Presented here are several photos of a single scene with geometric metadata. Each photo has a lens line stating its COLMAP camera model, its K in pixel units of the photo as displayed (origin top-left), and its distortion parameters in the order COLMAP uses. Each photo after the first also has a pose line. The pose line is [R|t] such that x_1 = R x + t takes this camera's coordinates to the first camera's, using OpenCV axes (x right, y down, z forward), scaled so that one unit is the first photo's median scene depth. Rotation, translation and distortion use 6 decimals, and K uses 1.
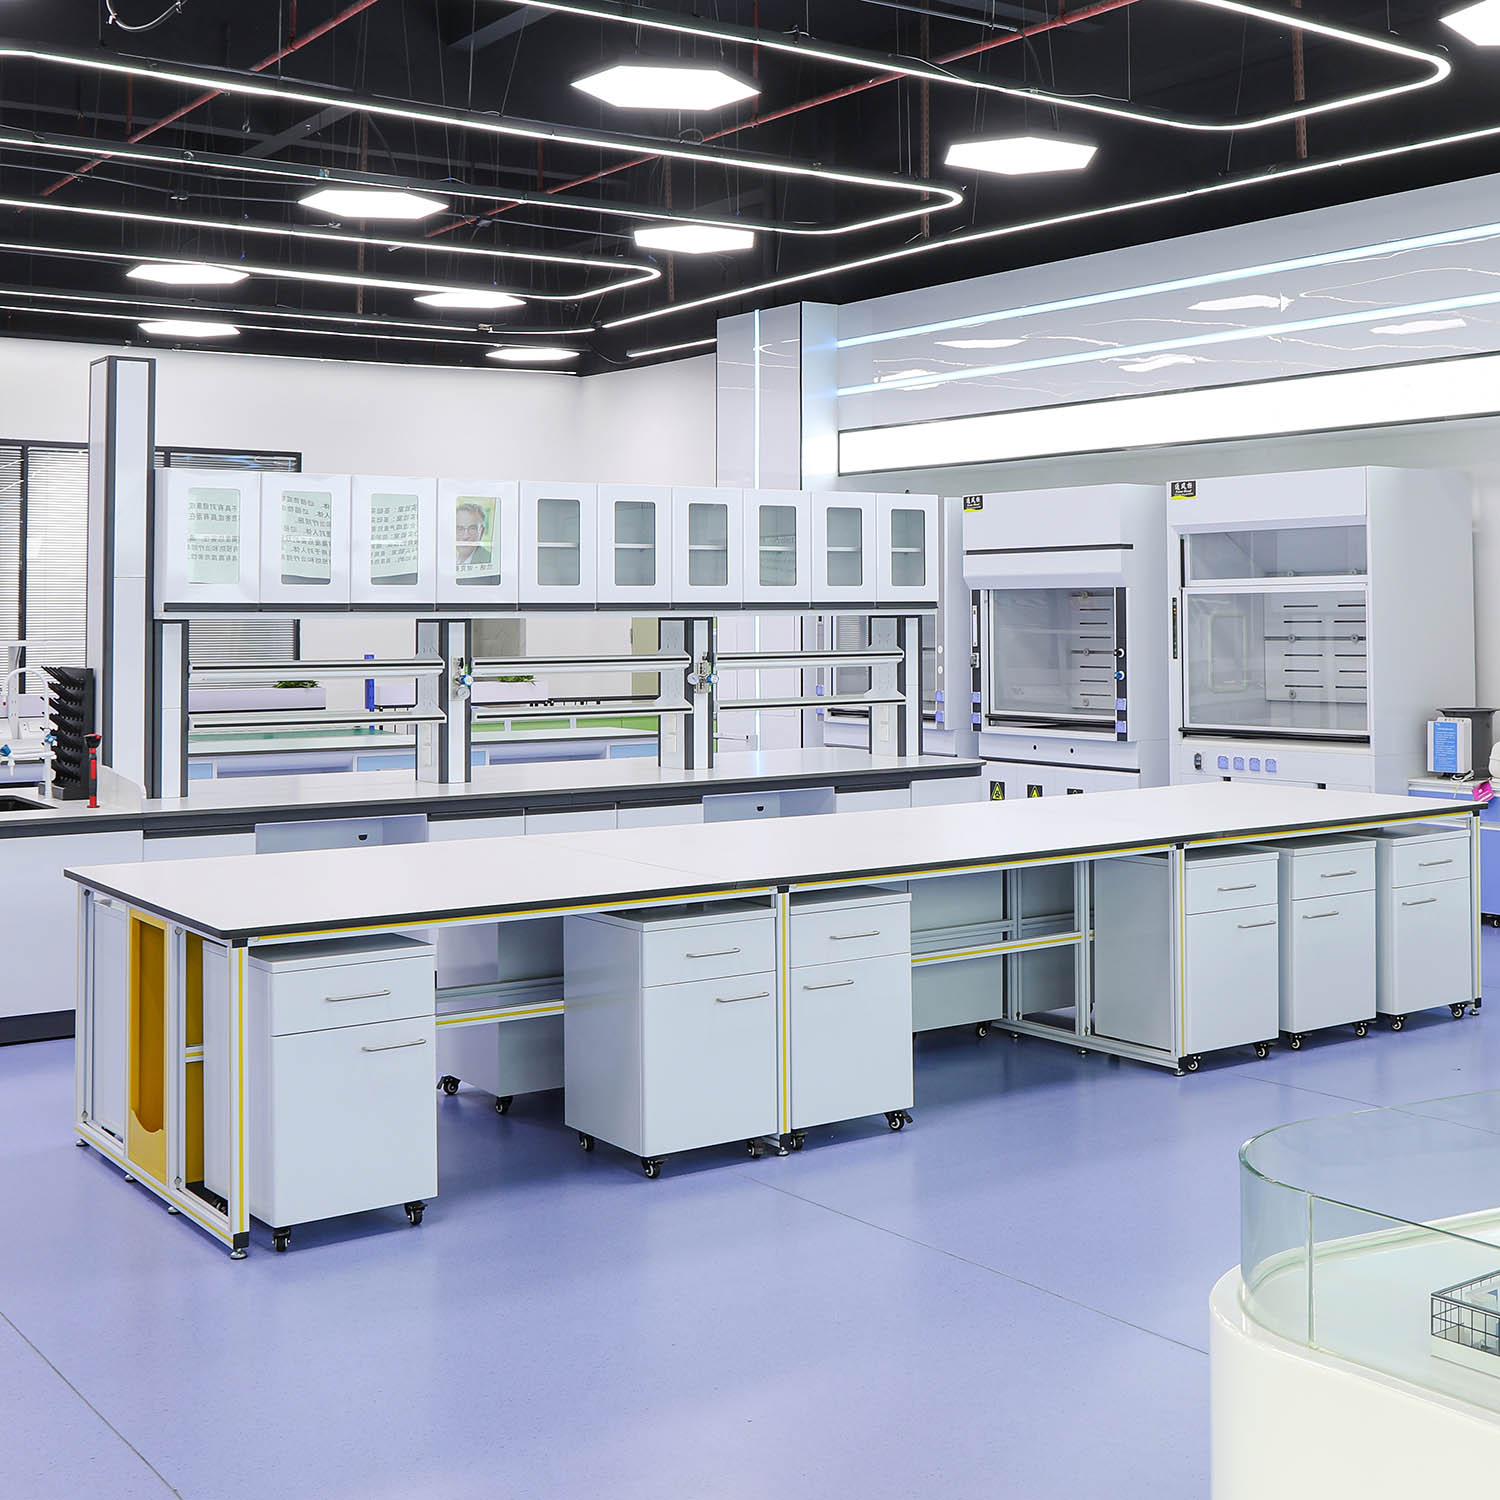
lens RADIAL K [[2028.0, 0, 945.2], [0, 2028.0, 542.8], [0, 0, 1]] dist [-0.076744, 0.020895]
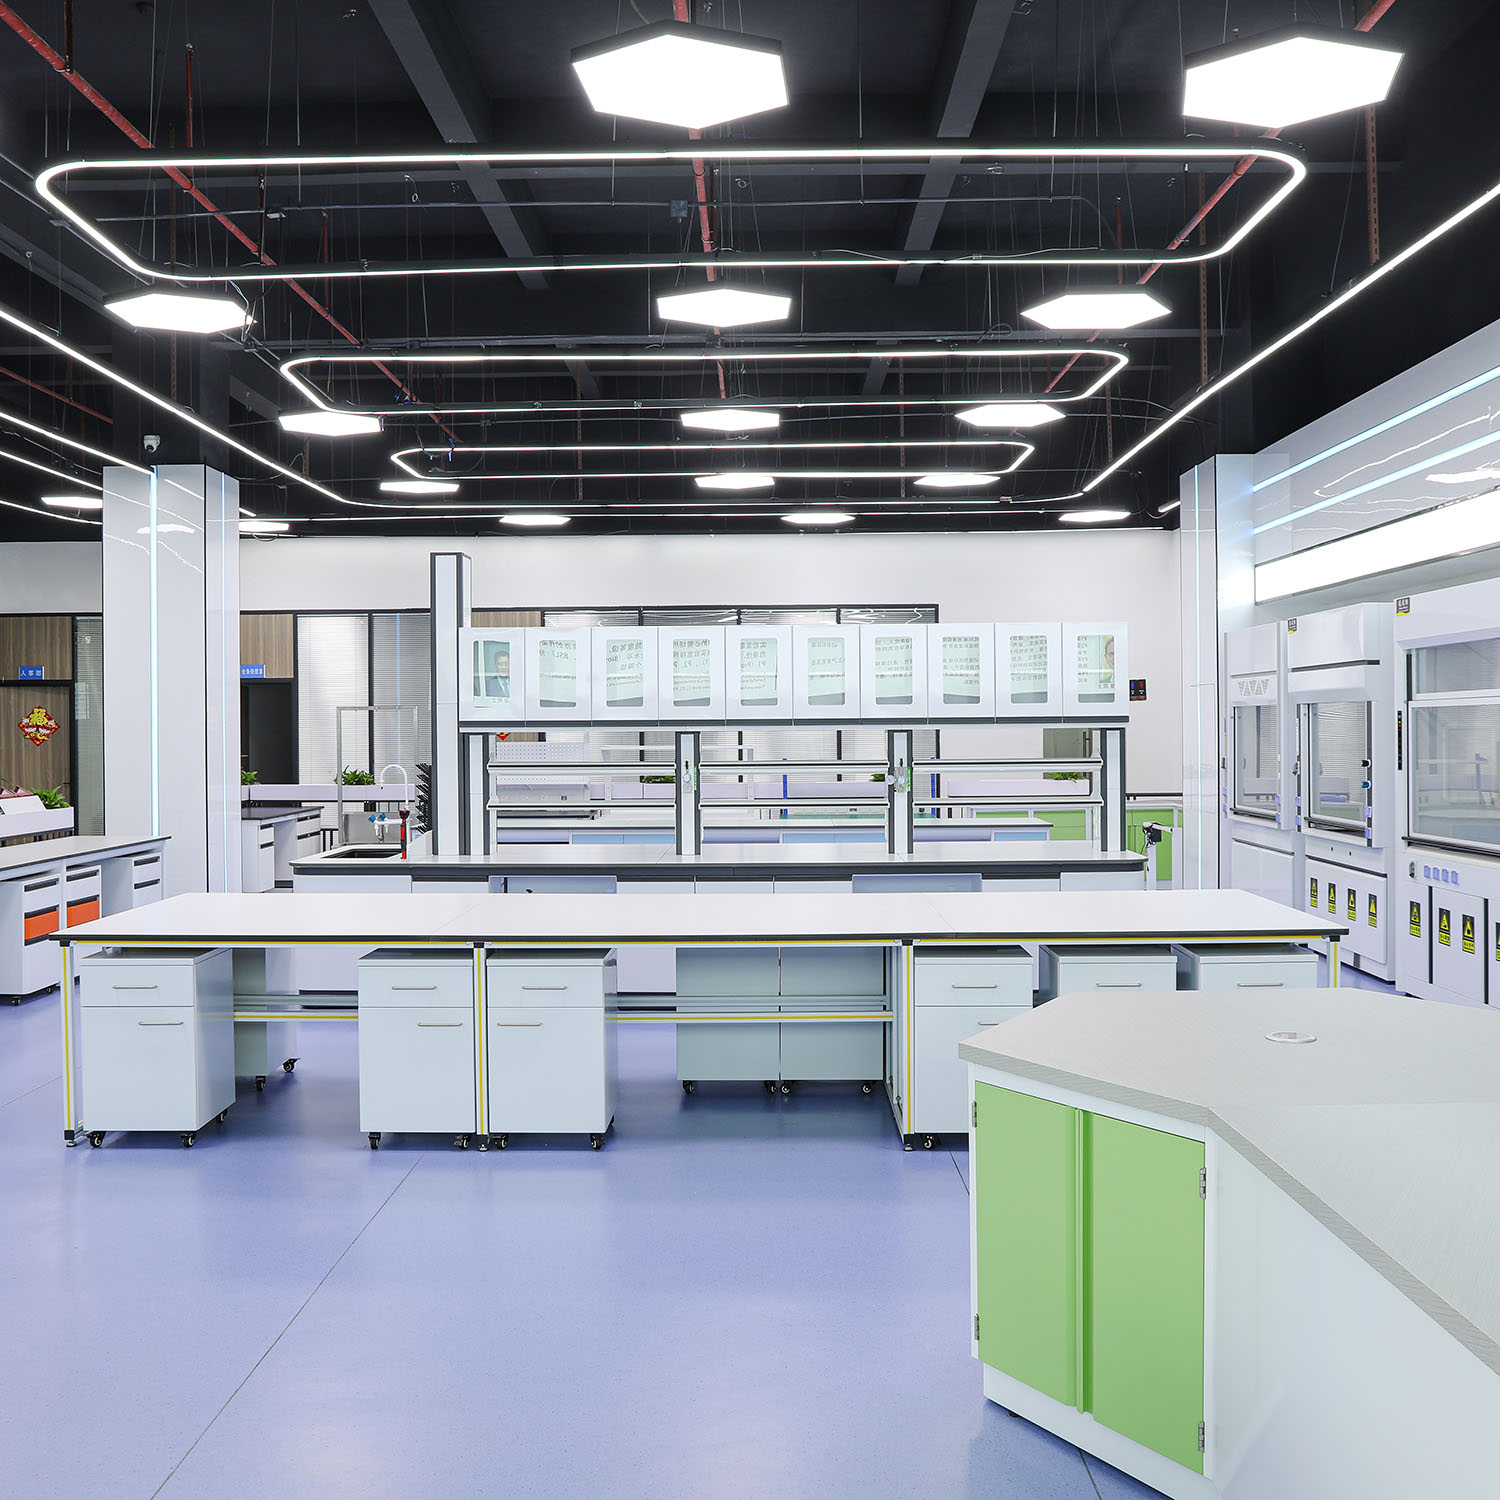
lens RADIAL K [[1556.9, 0, 750.0], [0, 1556.9, 750.0], [0, 0, 1]] dist [-0.078458, -0.006195]
pose [[0.781356, 0.009982, -0.624006, 0.343555], [0.023256, 0.998712, 0.045097, 0.003910], [0.623653, -0.049748, 0.780117, 0.179590]]
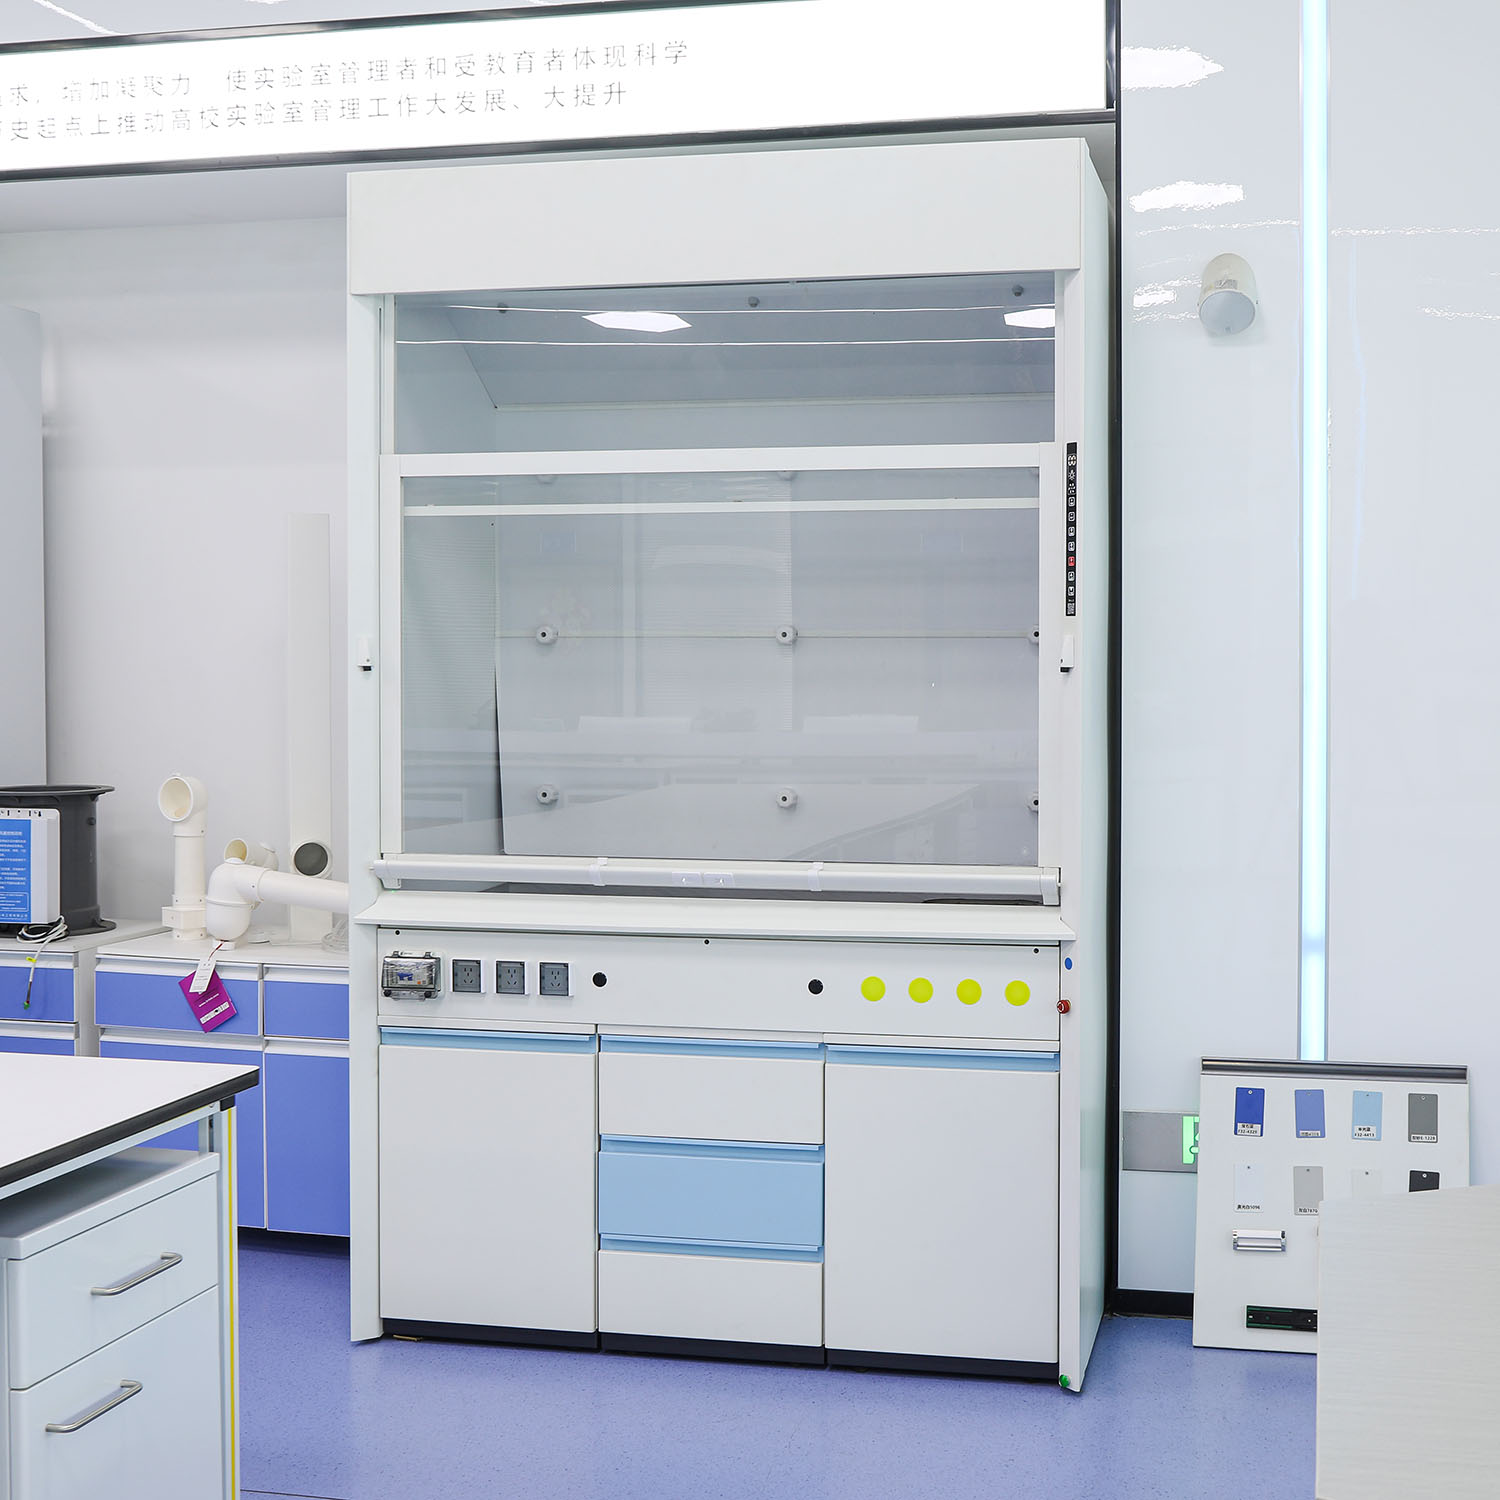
lens RADIAL K [[2229.3, 0, 748.1], [0, 2229.3, 719.8], [0, 0, 1]] dist [-0.050666, 0.124276]
pose [[0.790294, -0.005501, 0.612703, 0.058582], [-0.031254, 0.998296, 0.049276, 0.030894], [-0.611930, -0.058092, 0.788776, 0.432432]]
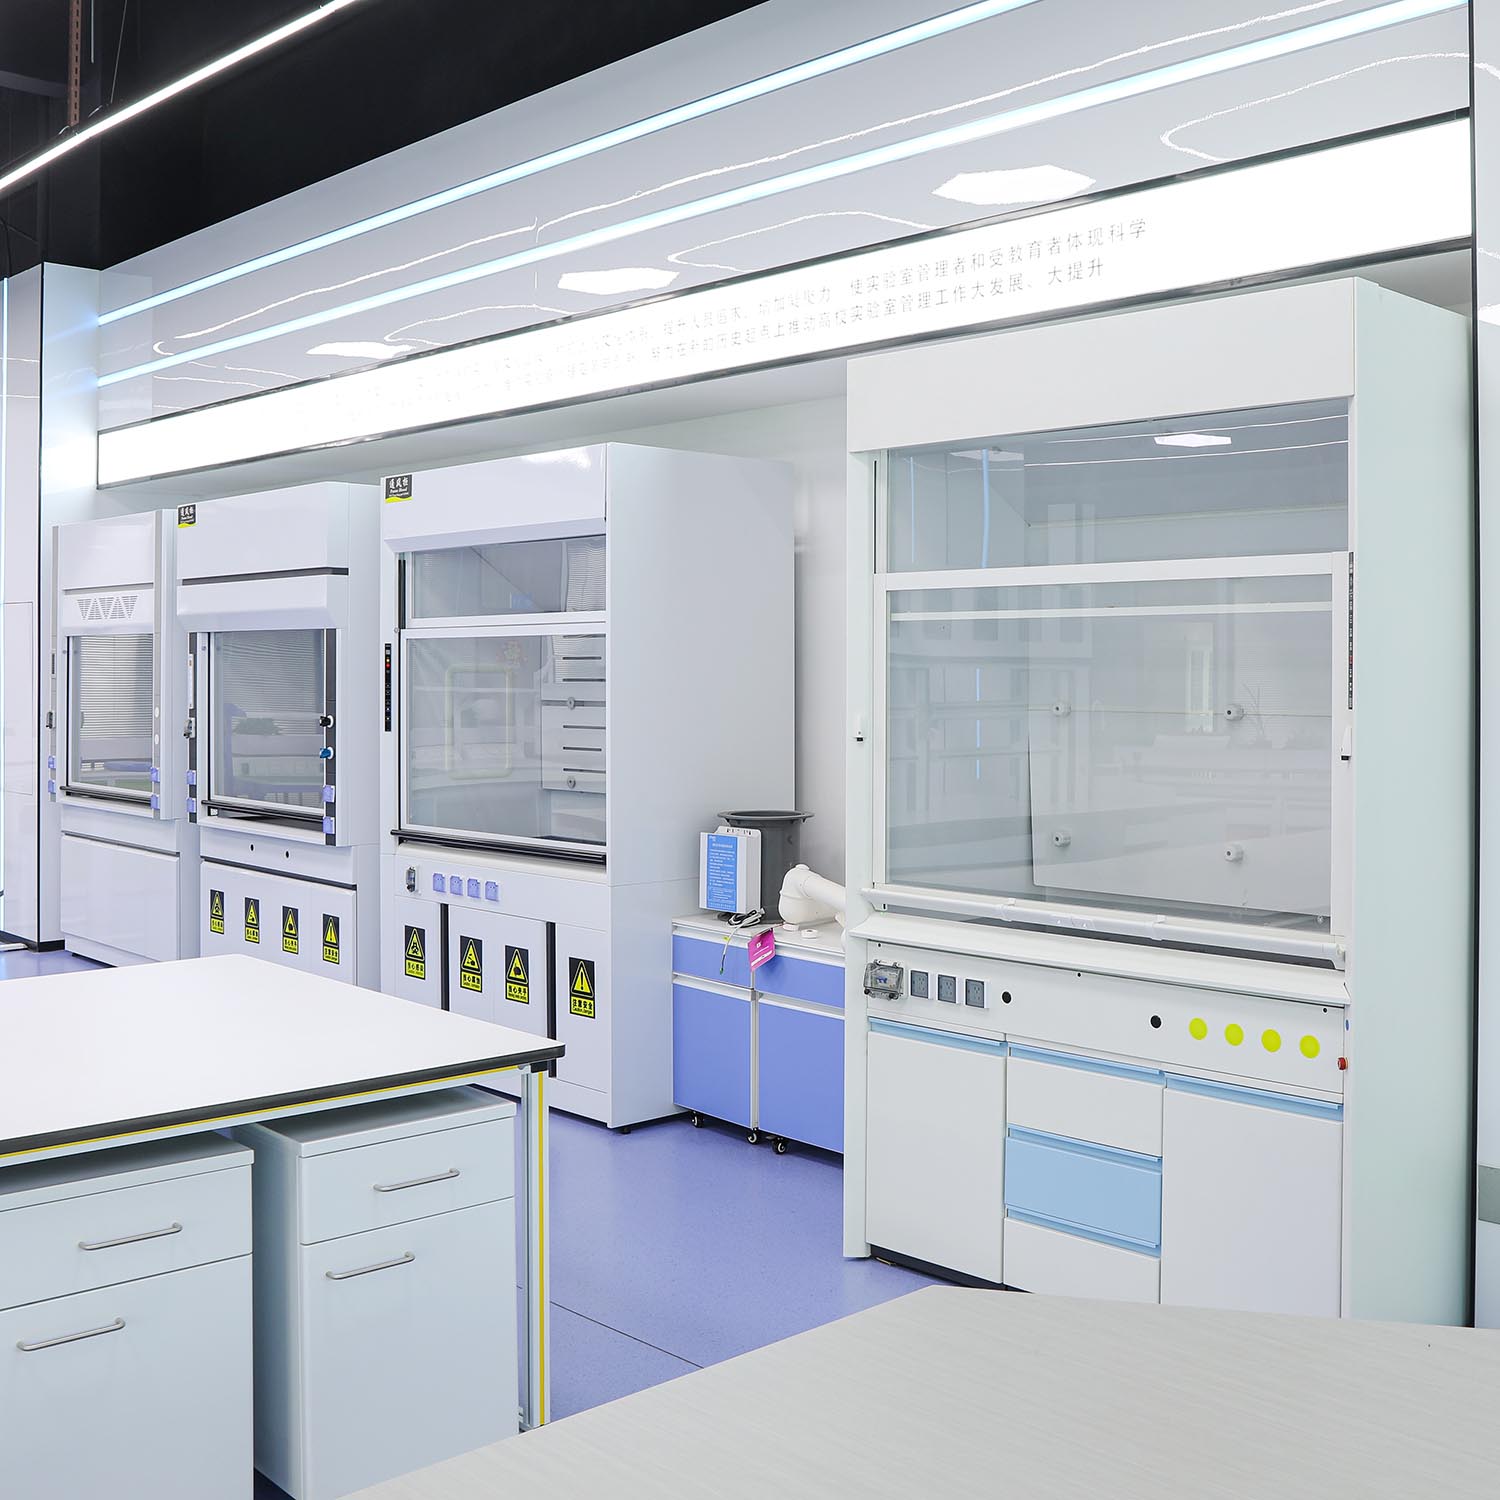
lens RADIAL K [[1790.3, 0, 755.1], [0, 1790.3, 672.1], [0, 0, 1]] dist [-0.080417, 0.046299]
pose [[0.997014, 0.011773, 0.076315, 0.192389], [-0.014395, 0.999322, 0.033891, 0.014244], [-0.075864, -0.034889, 0.996508, 0.377896]]
